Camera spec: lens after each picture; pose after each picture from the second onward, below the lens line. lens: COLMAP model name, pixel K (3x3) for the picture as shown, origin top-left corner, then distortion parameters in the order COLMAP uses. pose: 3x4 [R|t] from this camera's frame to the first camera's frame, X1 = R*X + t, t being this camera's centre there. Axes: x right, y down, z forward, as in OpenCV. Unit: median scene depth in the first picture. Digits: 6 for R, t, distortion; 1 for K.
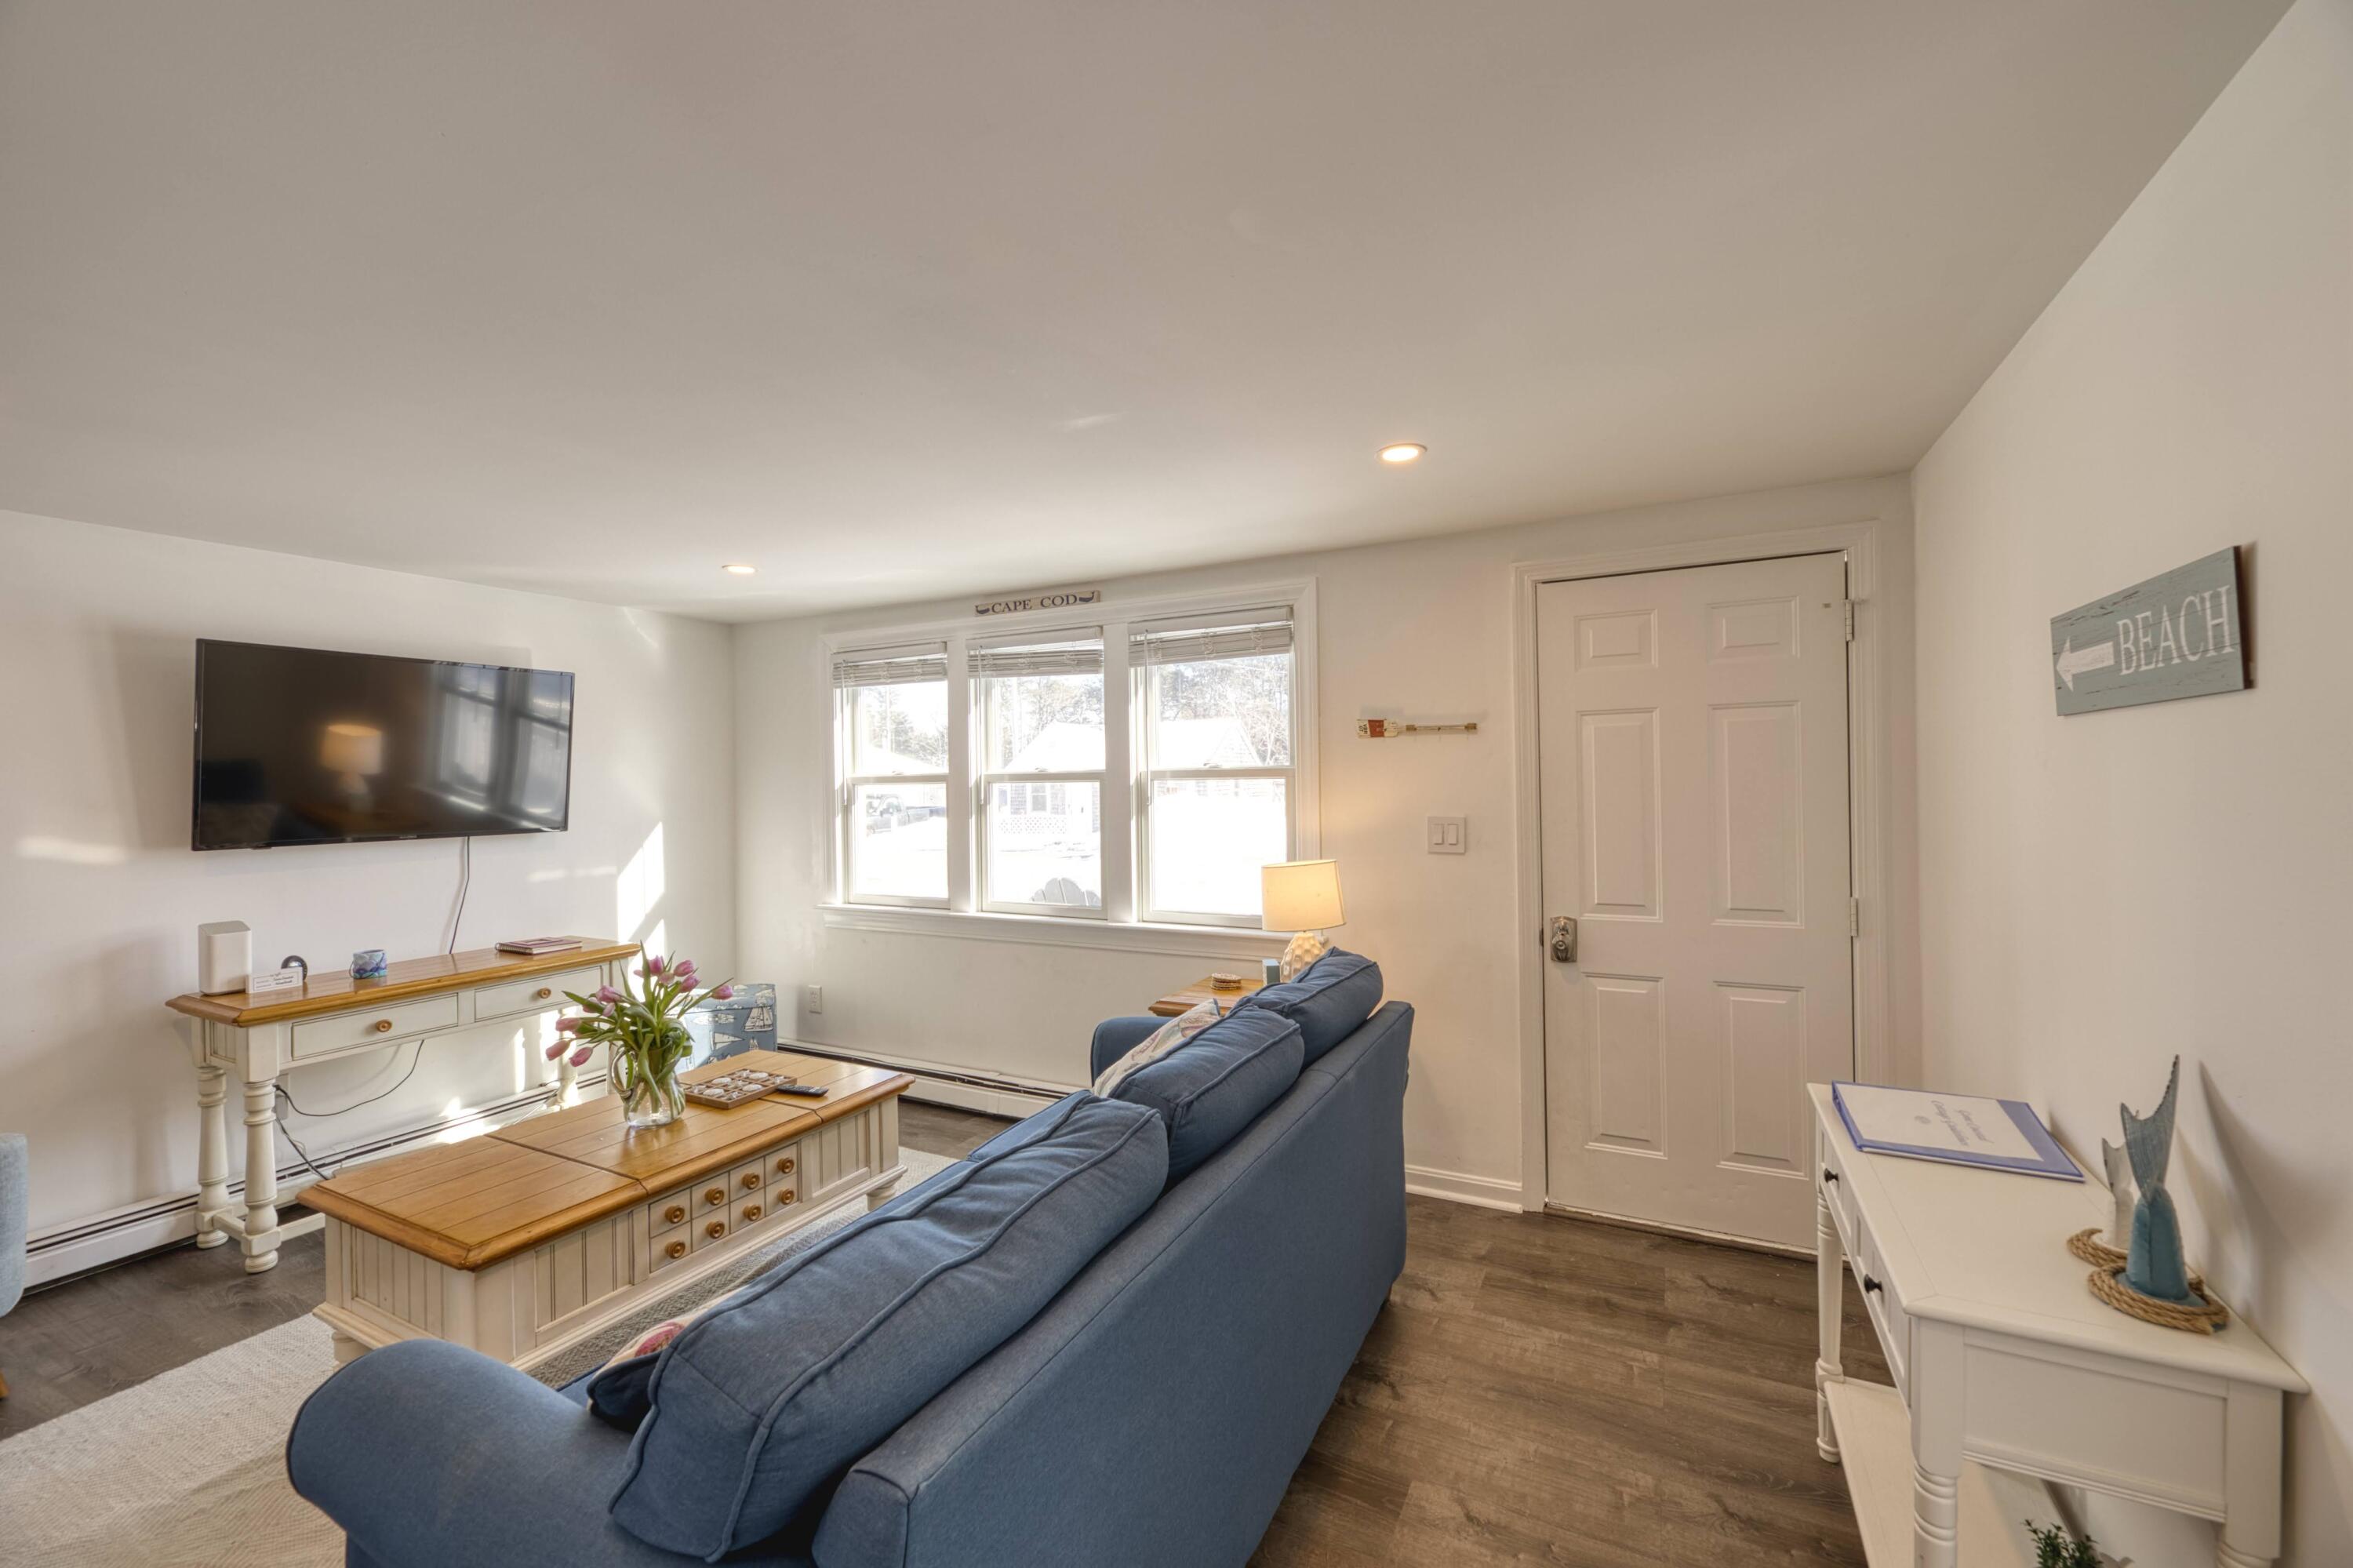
lens RADIAL K [[944.2, 0, 1181.9], [0, 944.2, 785.1], [0, 0, 1]] dist [0.001399, -0.000567]
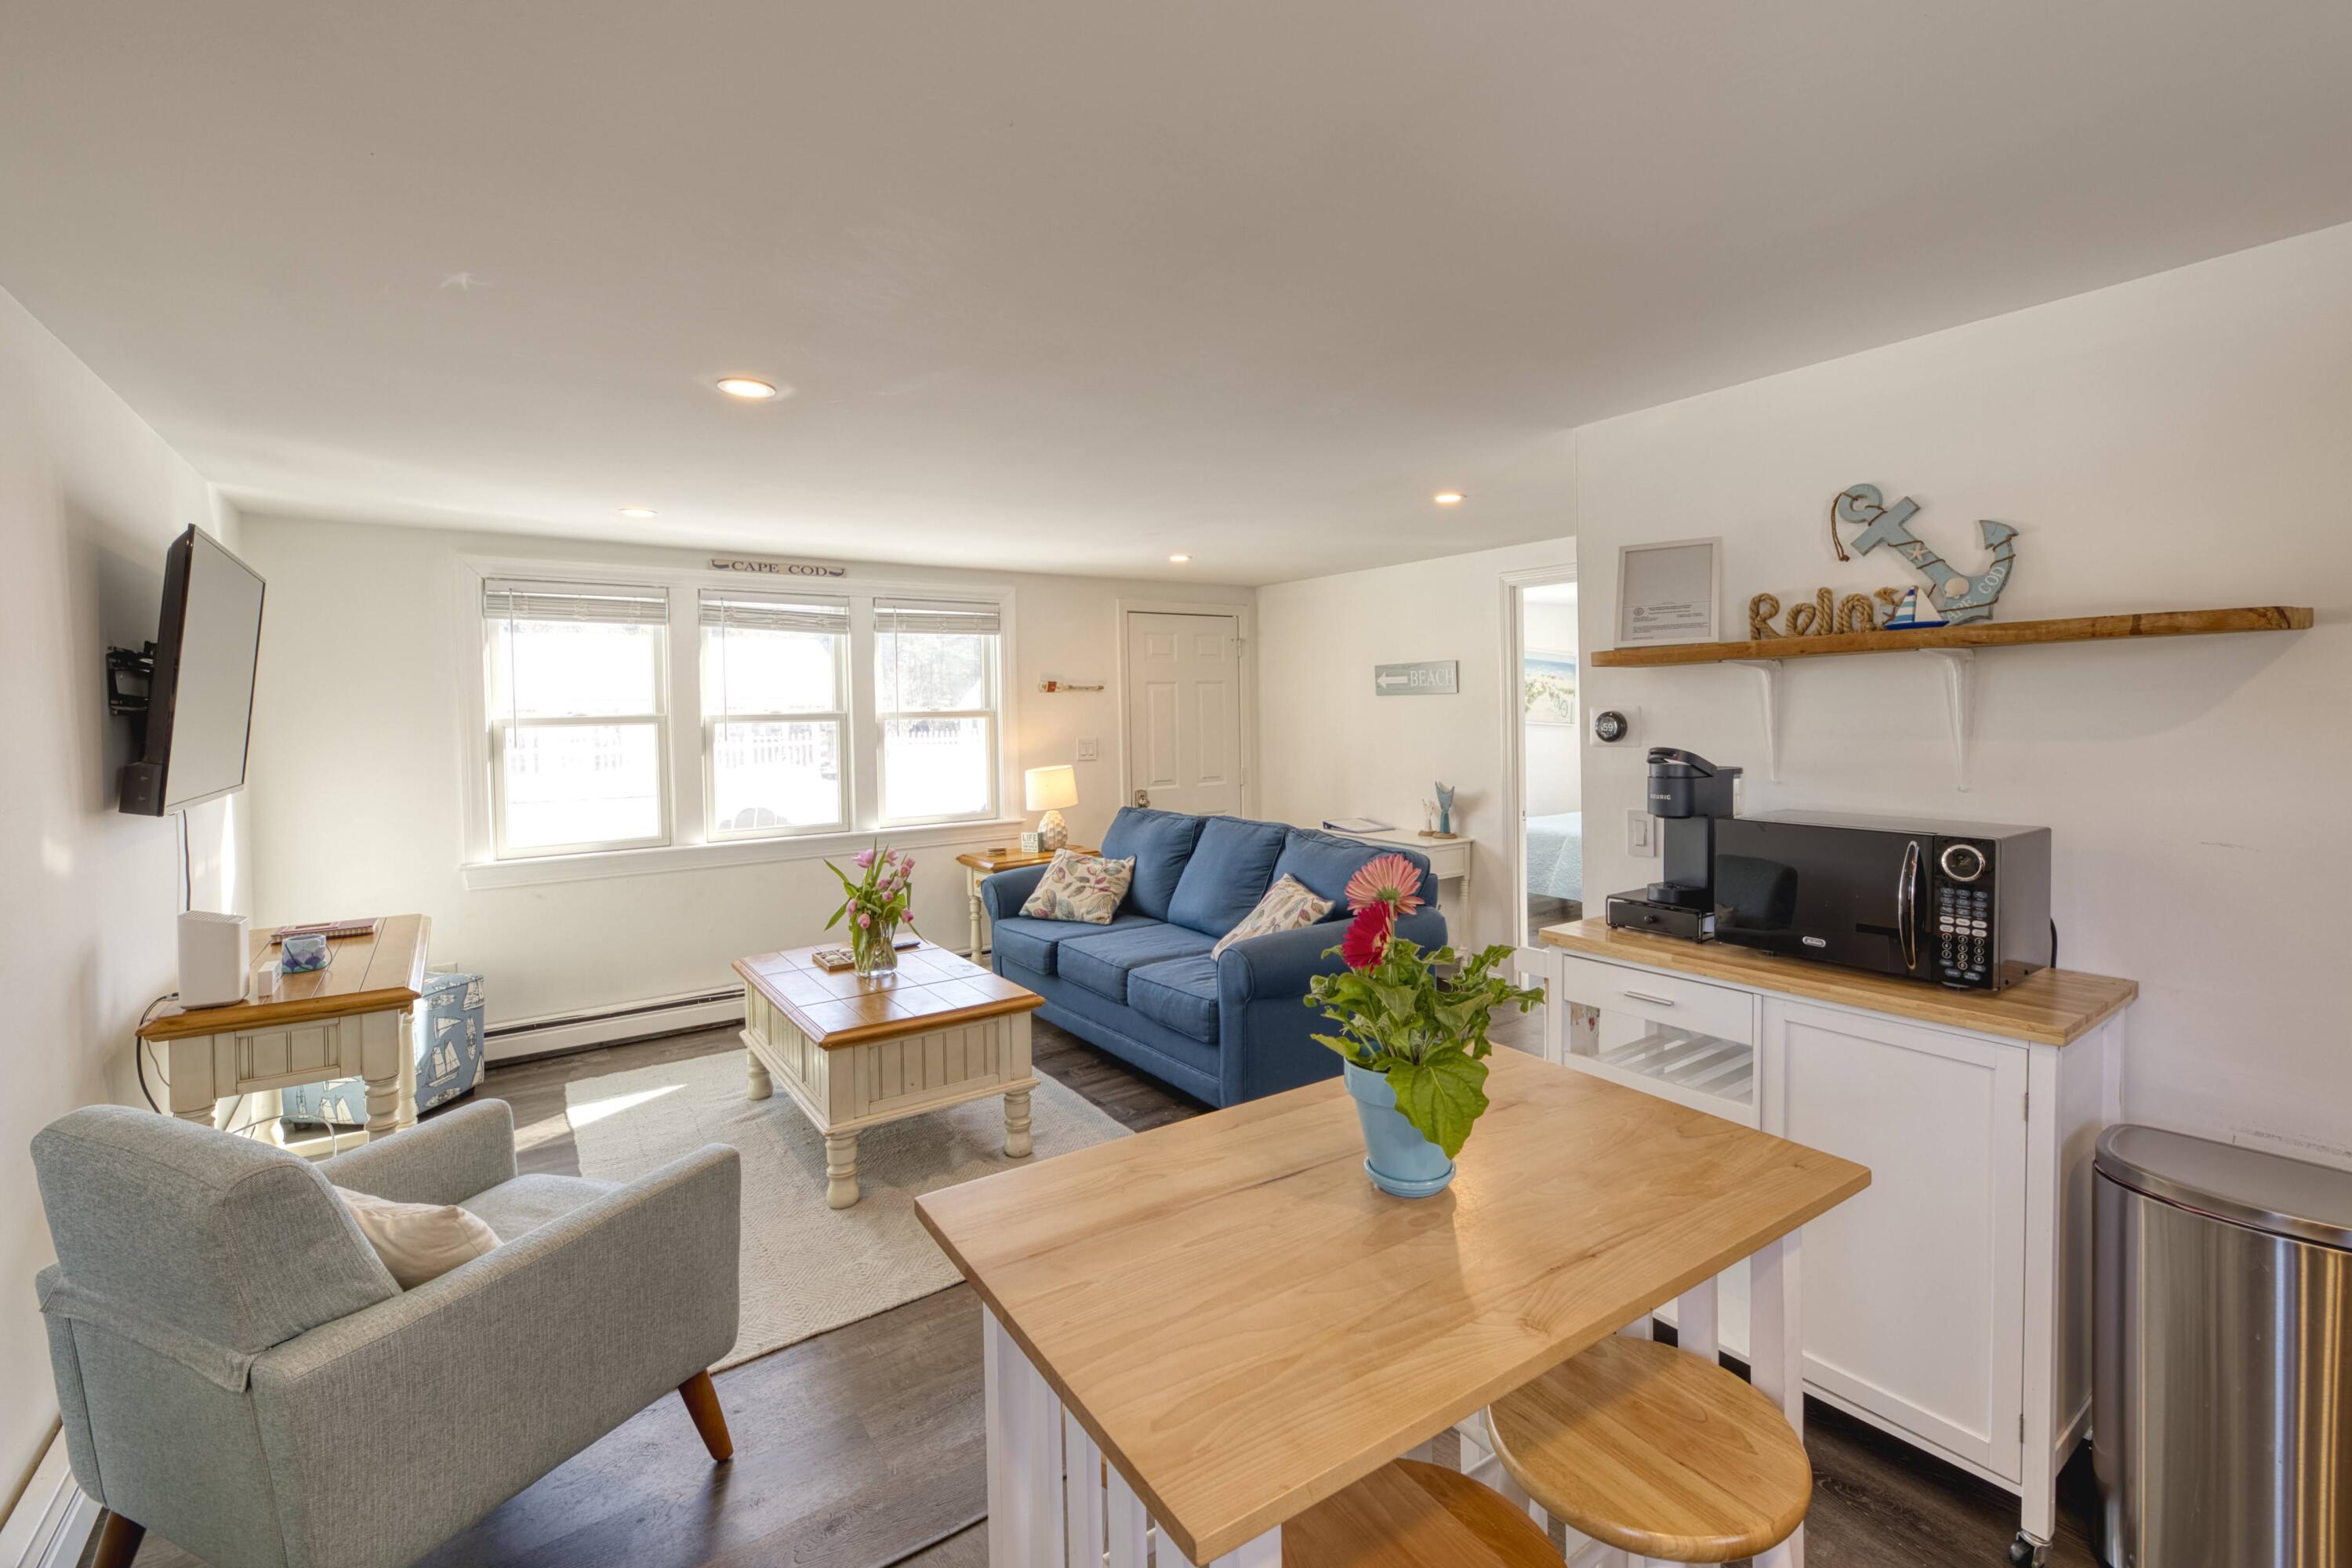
lens RADIAL K [[1031.9, 0, 1223.1], [0, 1031.9, 728.0], [0, 0, 1]] dist [0.000132, -0.000042]
pose [[0.447370, -0.008796, 0.894306, -1.386870], [0.016351, 0.999865, 0.001655, 0.014761], [-0.894199, 0.013882, 0.447454, -0.072270]]
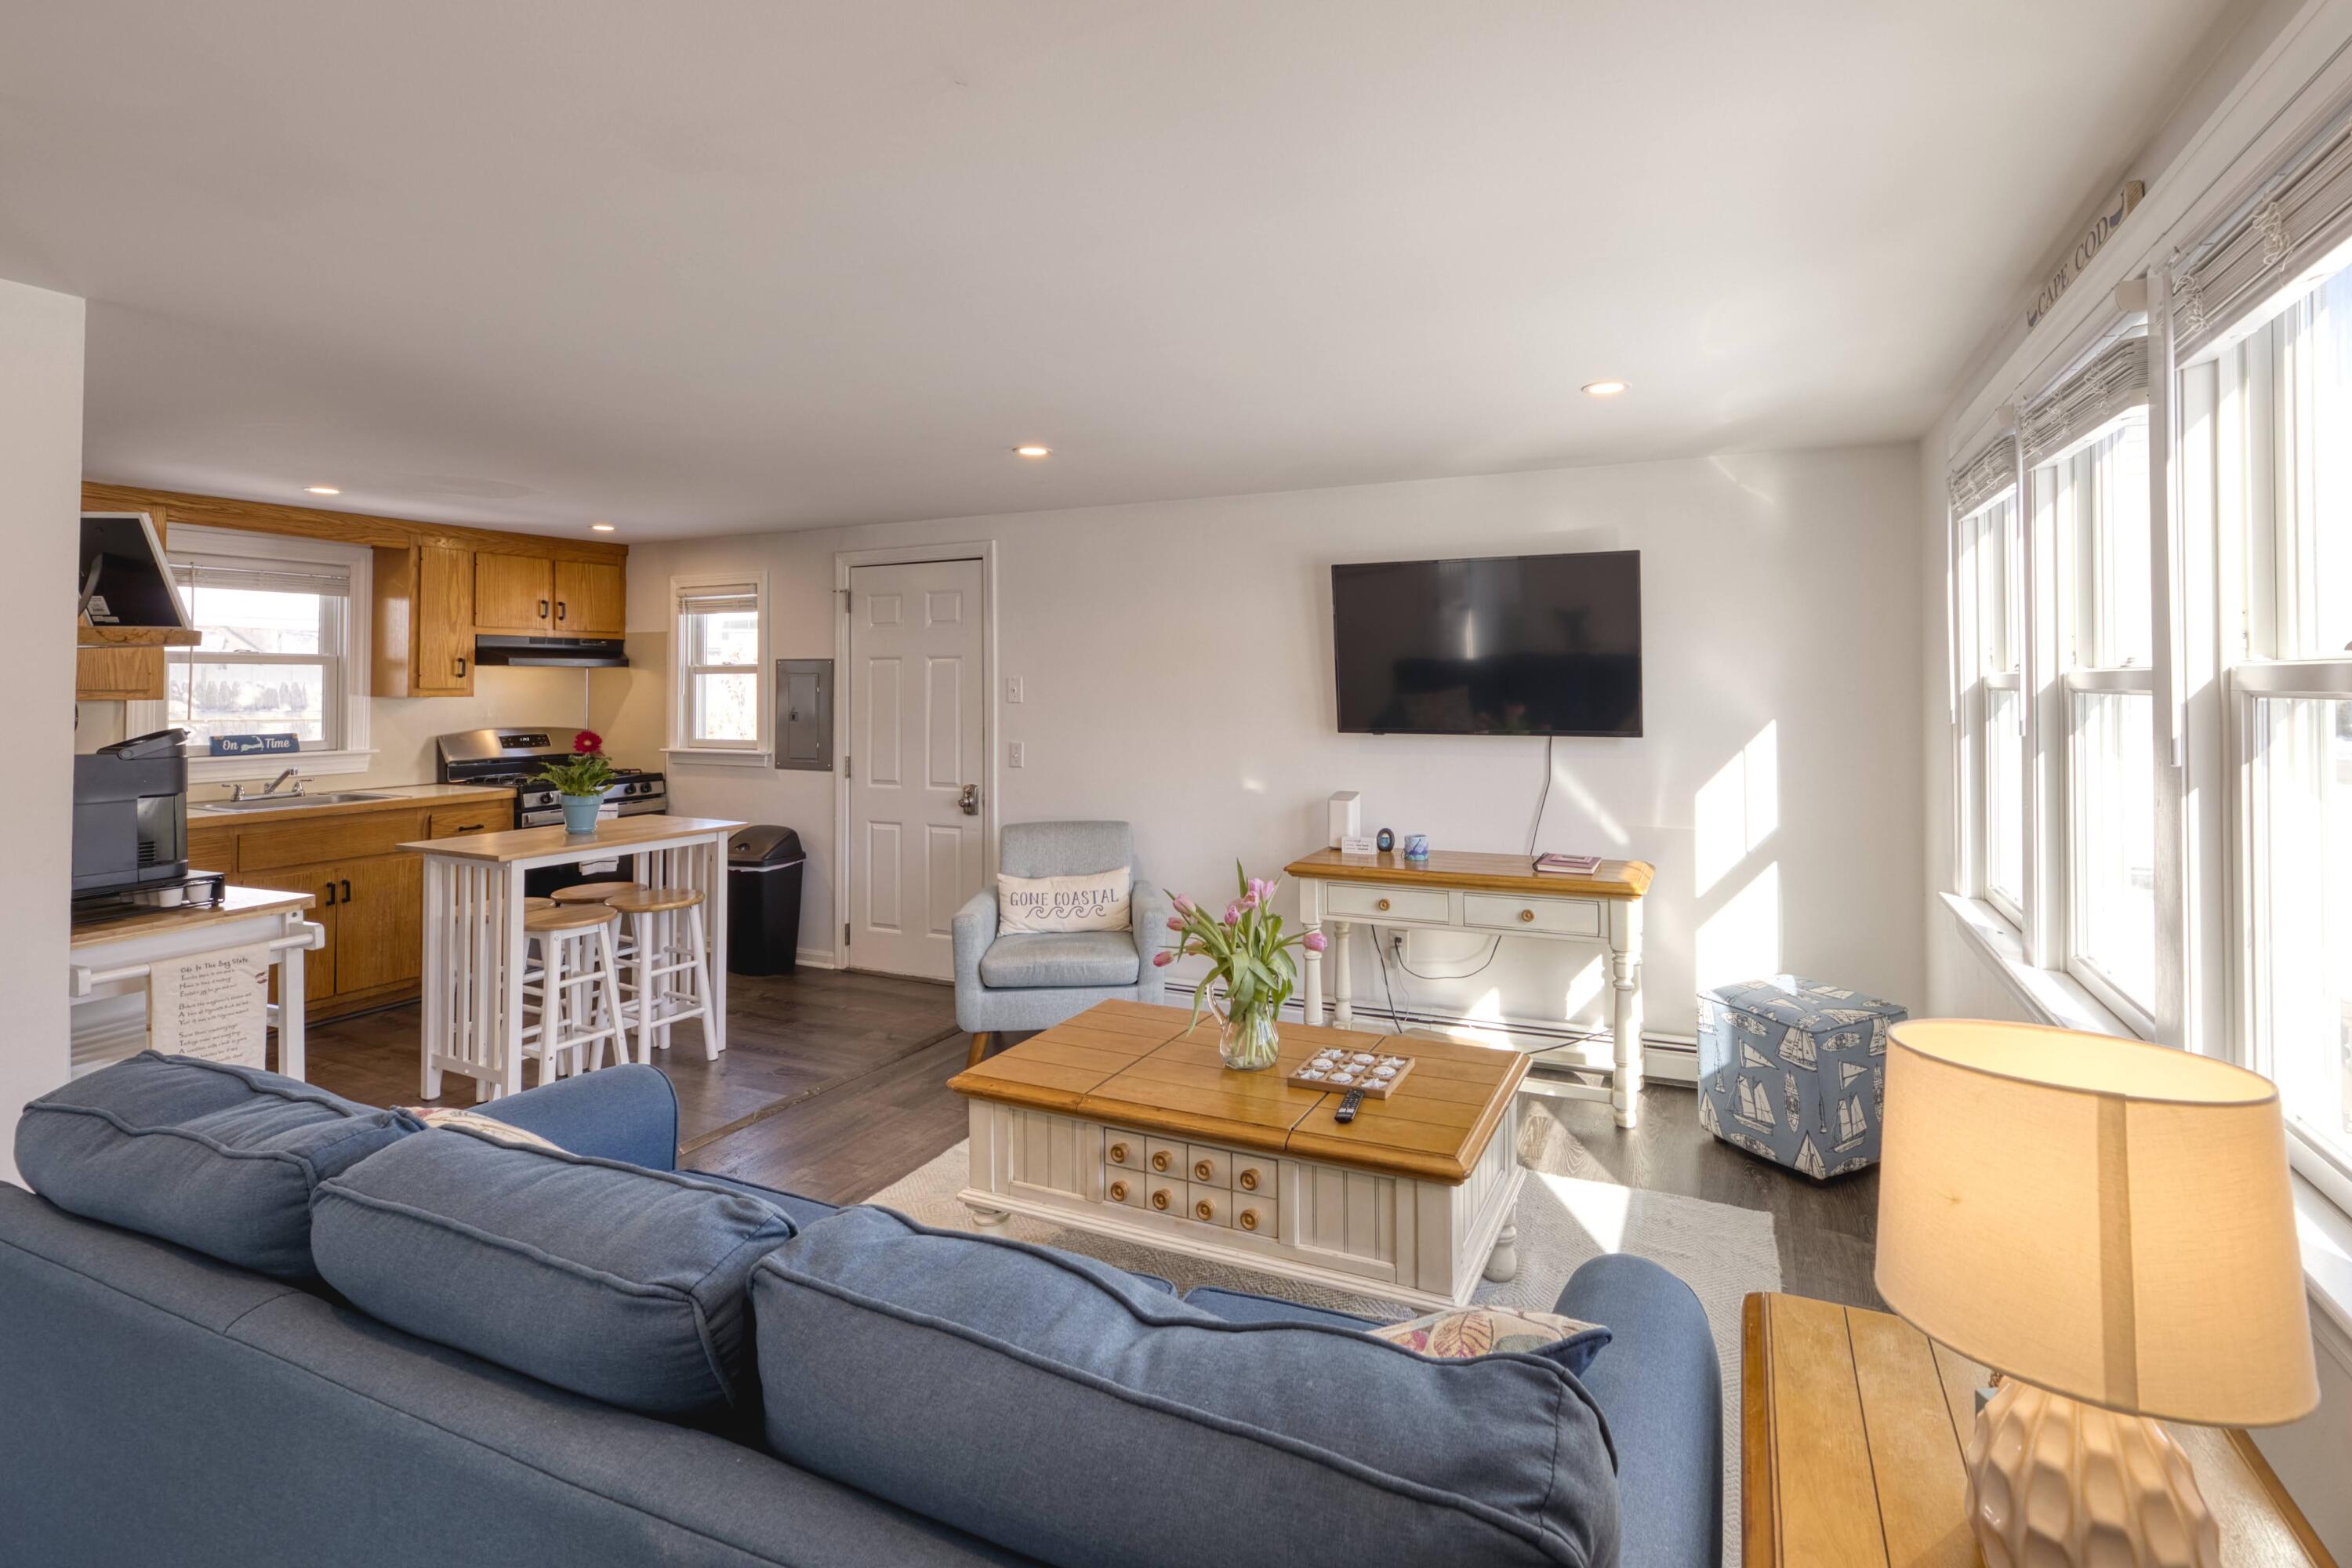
lens RADIAL K [[1091.3, 0, 1261.1], [0, 1091.3, 666.7], [0, 0, 1]] dist [0.000757, -0.000800]
pose [[0.061067, 0.000151, -0.998134, 0.406451], [-0.004916, 0.999988, -0.000149, -0.017831], [0.998122, 0.004916, 0.061067, 0.803766]]
